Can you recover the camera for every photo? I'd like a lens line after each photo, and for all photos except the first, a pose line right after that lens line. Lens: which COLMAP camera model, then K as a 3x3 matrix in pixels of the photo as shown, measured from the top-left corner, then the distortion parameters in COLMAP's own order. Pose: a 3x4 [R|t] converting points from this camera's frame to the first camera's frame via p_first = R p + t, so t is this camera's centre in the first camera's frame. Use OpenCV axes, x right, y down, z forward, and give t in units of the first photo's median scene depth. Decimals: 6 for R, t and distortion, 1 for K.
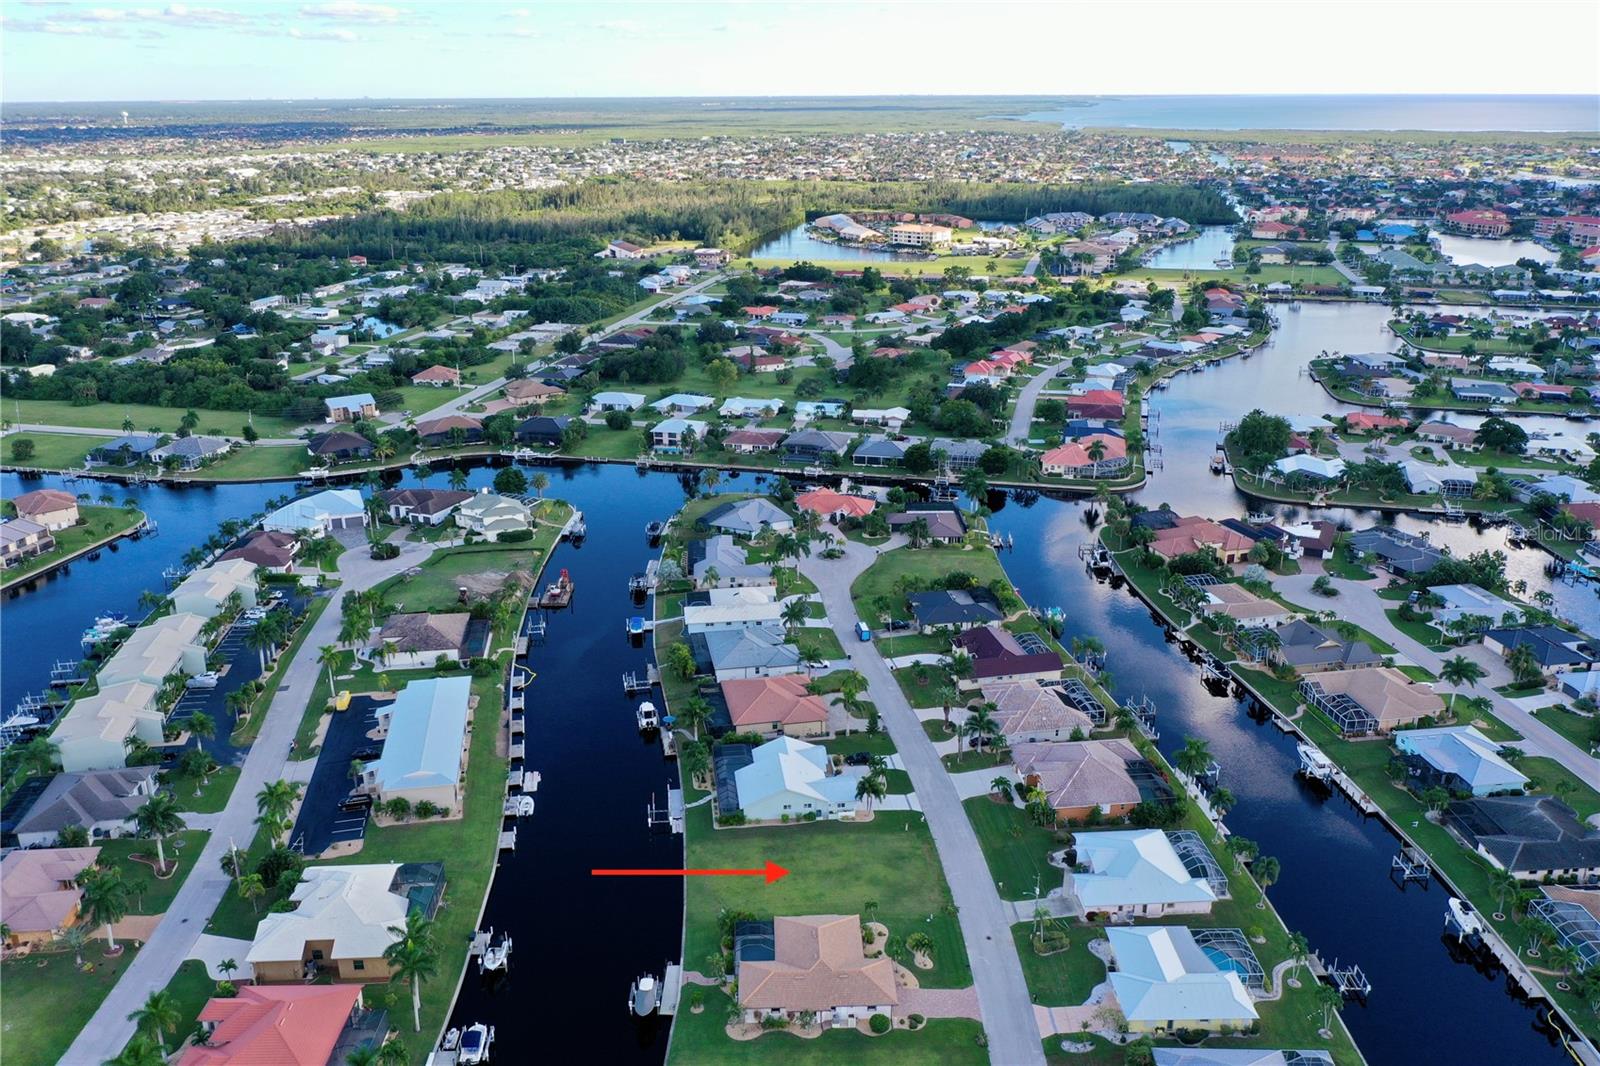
lens RADIAL K [[1255.3, 0, 800.4], [0, 1255.3, 550.6], [0, 0, 1]] dist [-0.002322, -0.002497]
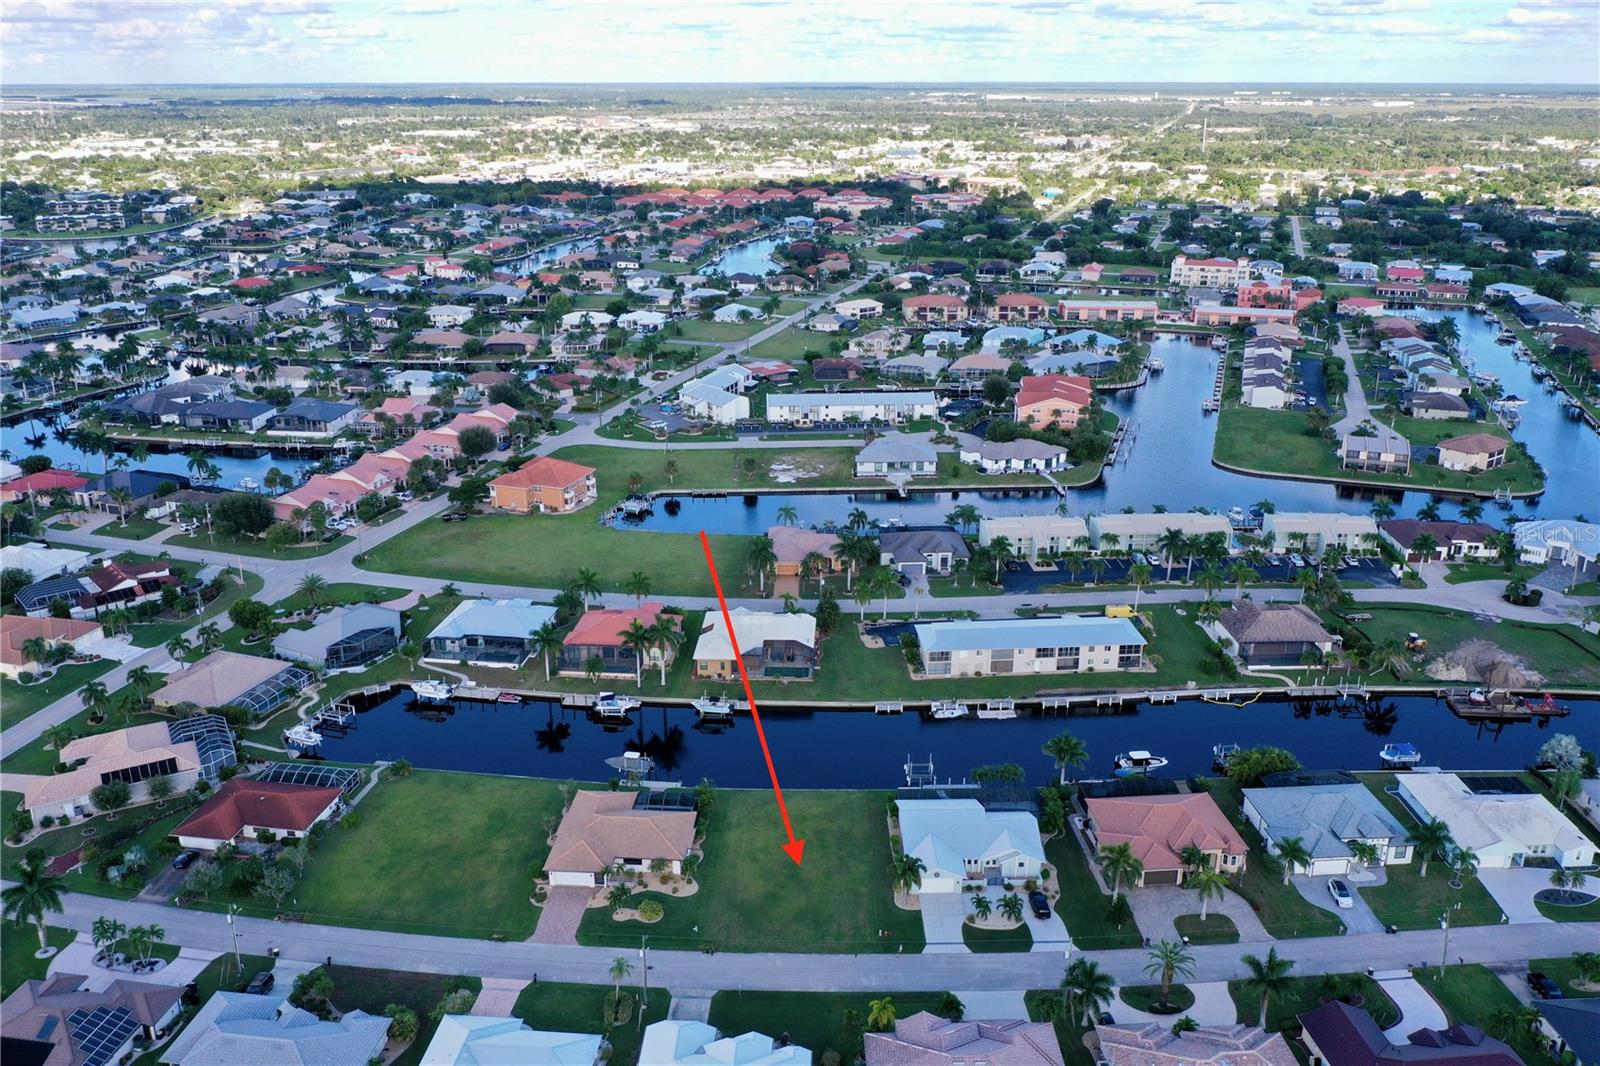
lens RADIAL K [[1289.8, 0, 800.0], [0, 1289.8, 533.0], [0, 0, 1]] dist [-0.007708, 0.002301]
pose [[-0.102061, 0.338714, -0.935338, 0.472677], [-0.343016, 0.870600, 0.352699, -0.164840], [0.933768, 0.356833, 0.027330, 0.522091]]
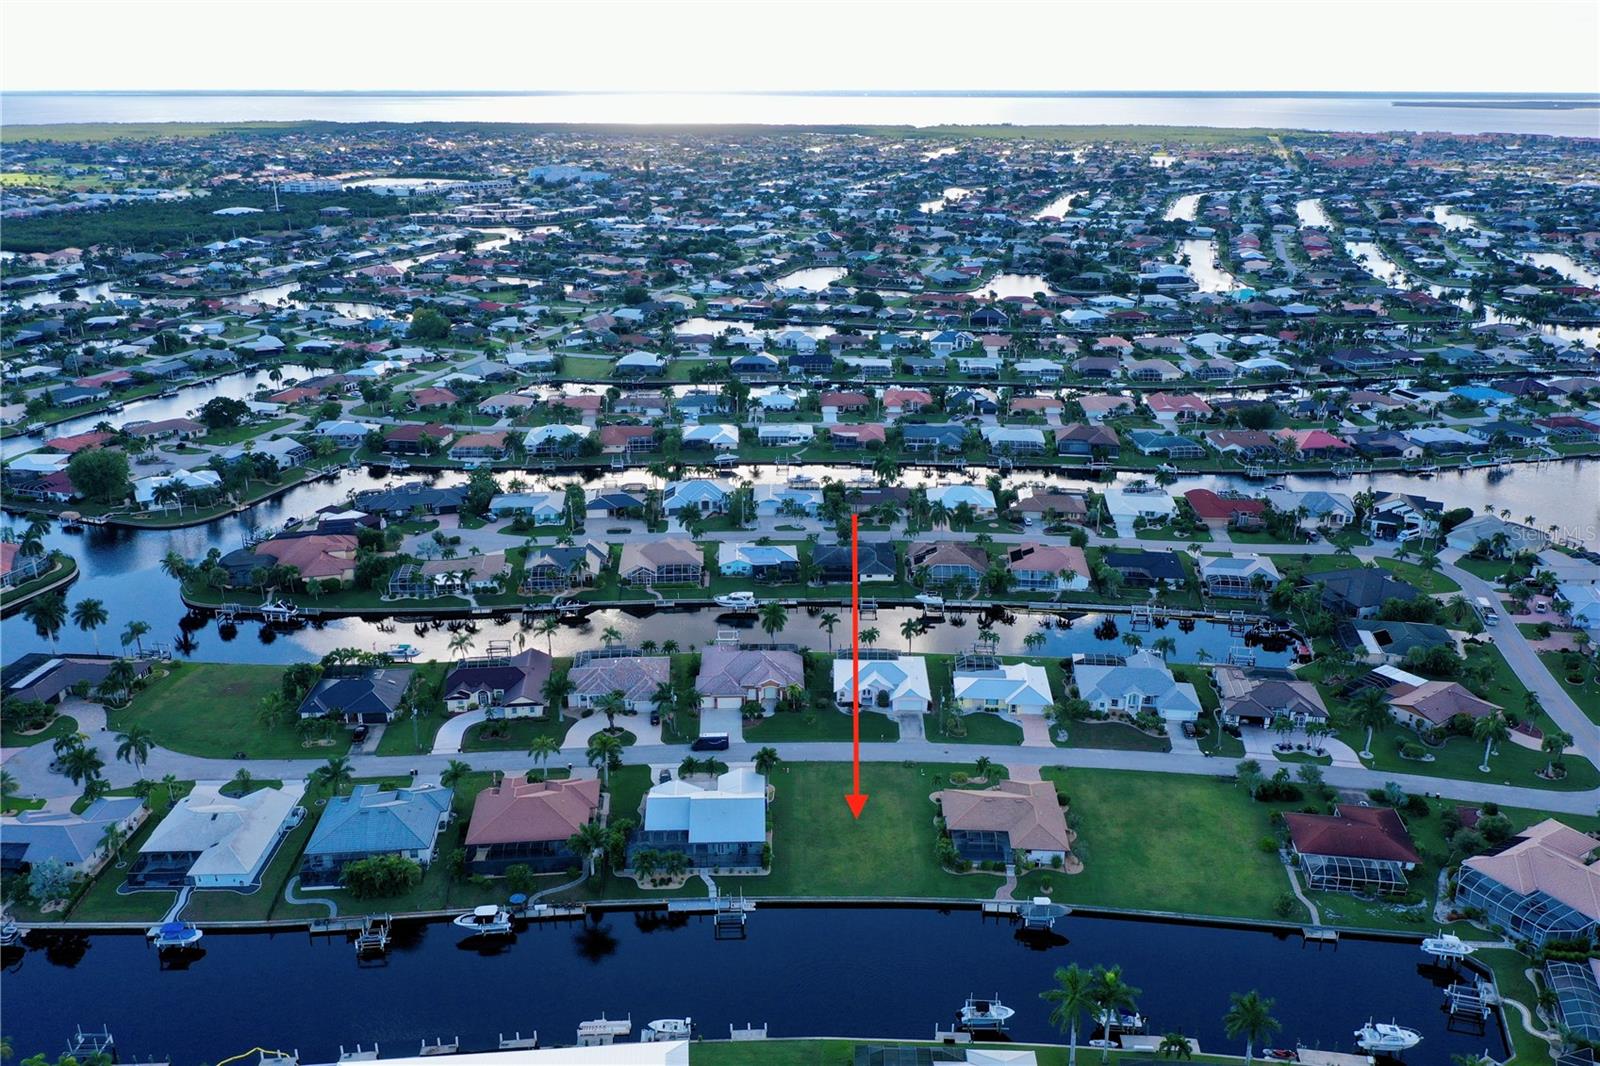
lens RADIAL K [[1240.5, 0, 799.7], [0, 1240.5, 593.9], [0, 0, 1]] dist [-0.006355, 0.004512]
pose [[0.089369, -0.376256, 0.922196, -0.526183], [0.342705, 0.880981, 0.326229, -0.161613], [-0.935183, 0.286887, 0.207677, 0.449202]]
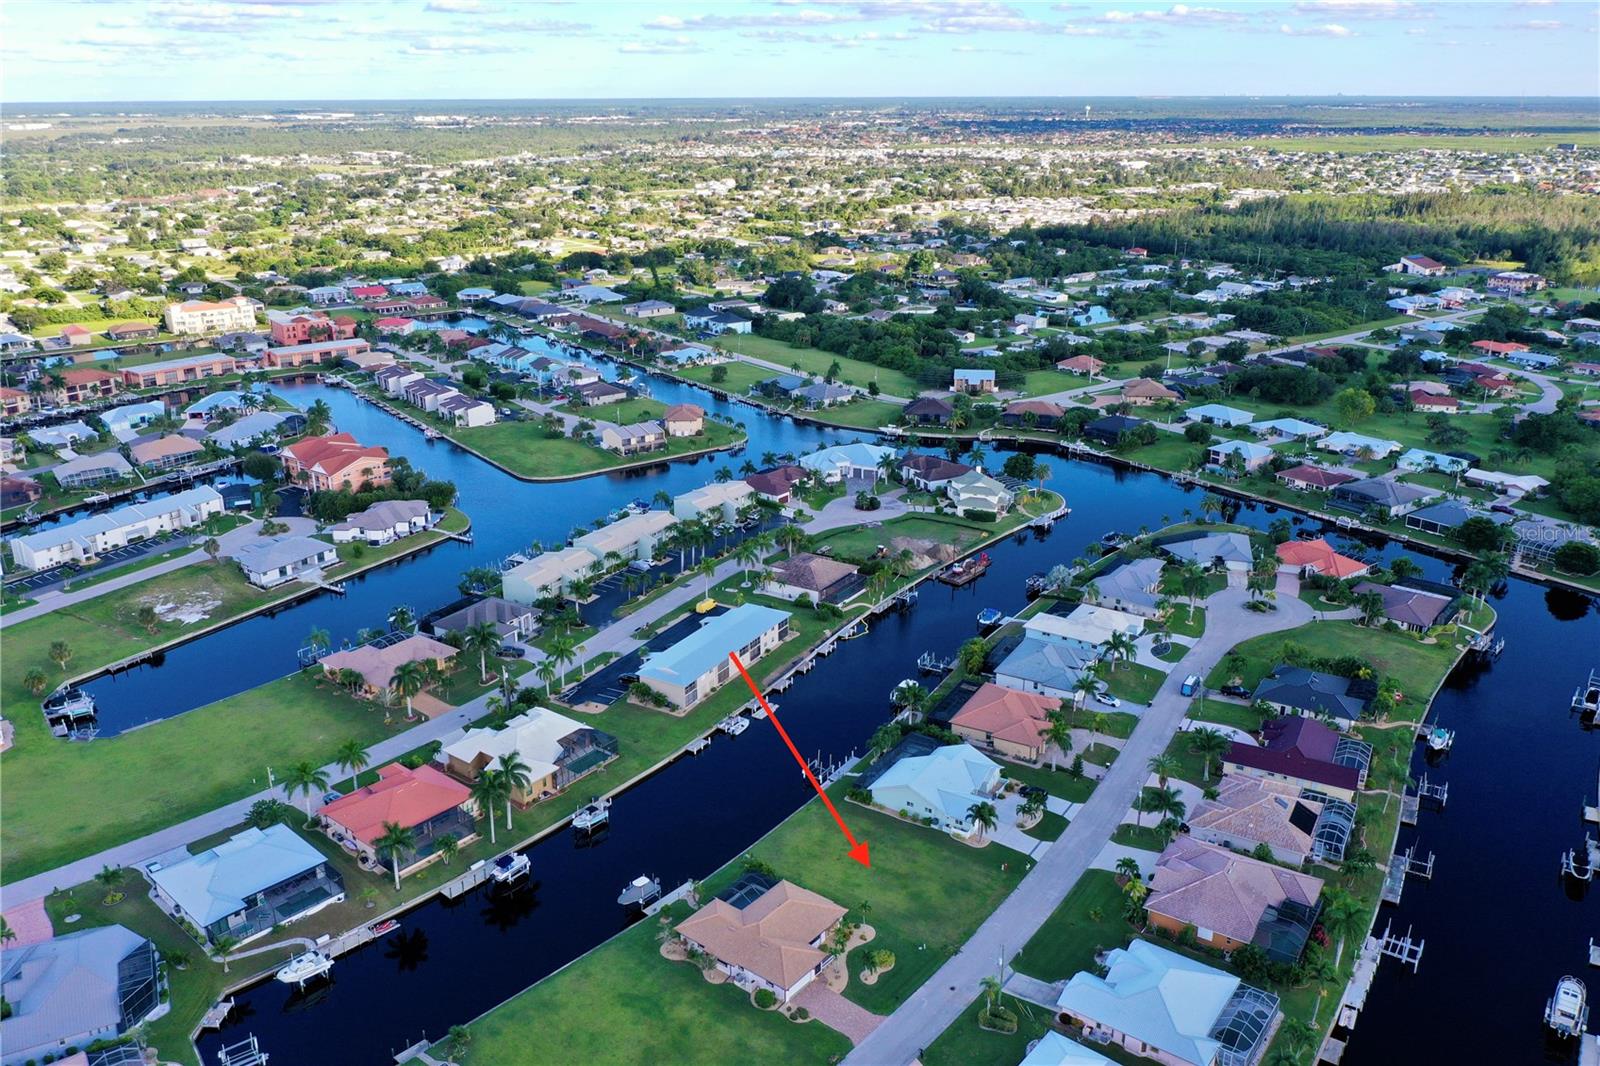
lens RADIAL K [[1255.3, 0, 800.4], [0, 1255.3, 550.6], [0, 0, 1]] dist [-0.002322, -0.002497]
pose [[0.763217, 0.225435, -0.605540, 0.303705], [-0.224006, 0.971357, 0.079290, -0.033150], [0.606070, 0.075129, 0.791855, 0.084680]]
